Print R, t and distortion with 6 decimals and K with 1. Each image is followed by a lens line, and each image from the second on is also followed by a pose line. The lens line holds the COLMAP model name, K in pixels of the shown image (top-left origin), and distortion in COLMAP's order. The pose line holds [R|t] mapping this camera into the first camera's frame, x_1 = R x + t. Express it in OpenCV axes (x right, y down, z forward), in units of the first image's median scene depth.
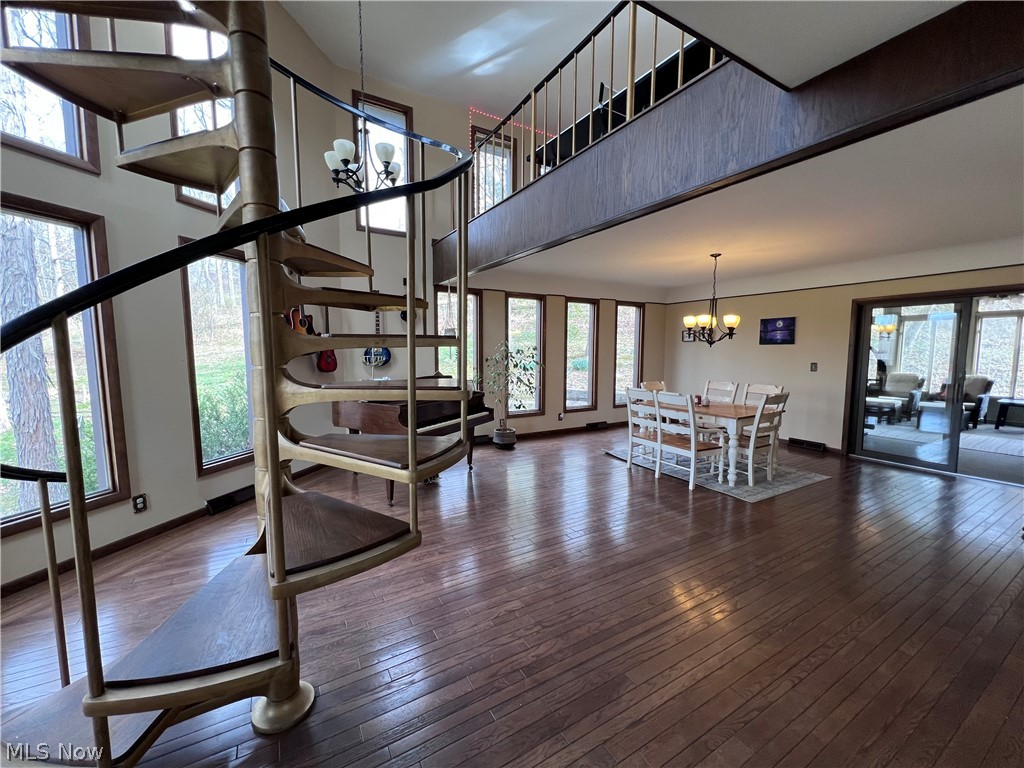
lens RADIAL K [[408.9, 0, 510.0], [0, 408.9, 381.1], [0, 0, 1]] dist [0.000346, 0.000716]
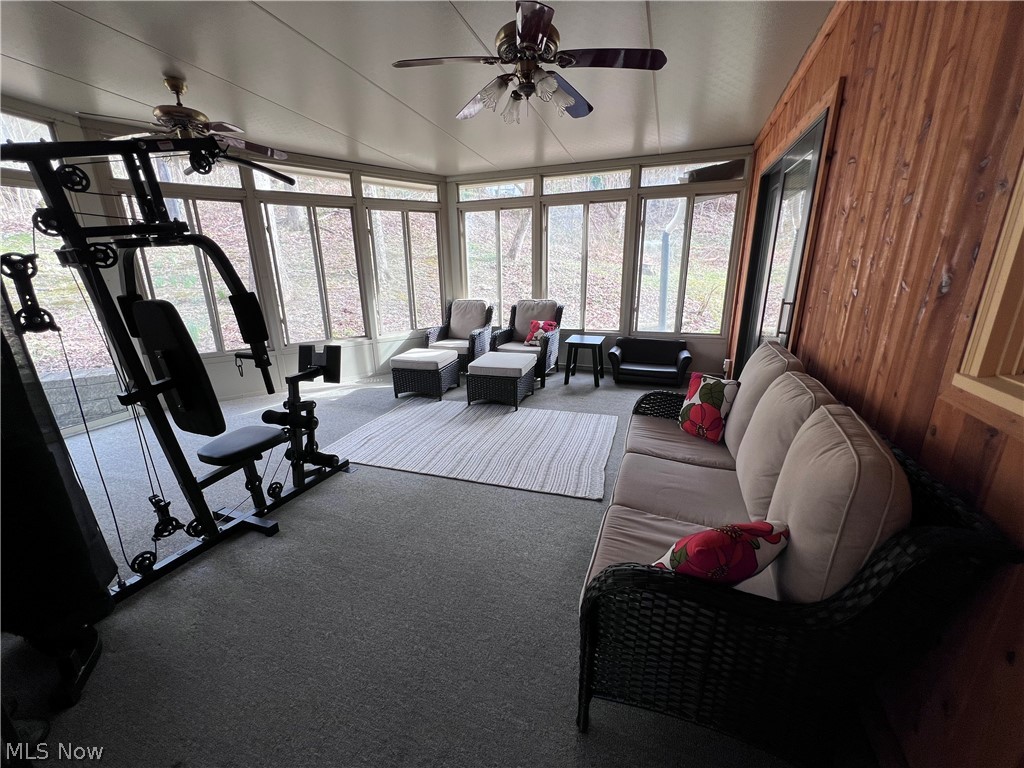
lens RADIAL K [[408.9, 0, 512.5], [0, 408.9, 382.3], [0, 0, 1]] dist [0.000346, 0.000716]
pose [[0.791171, -0.182213, 0.583821, 0.717268], [0.069382, 0.975166, 0.210329, -0.025466], [-0.607647, -0.125899, 0.784165, 0.524831]]
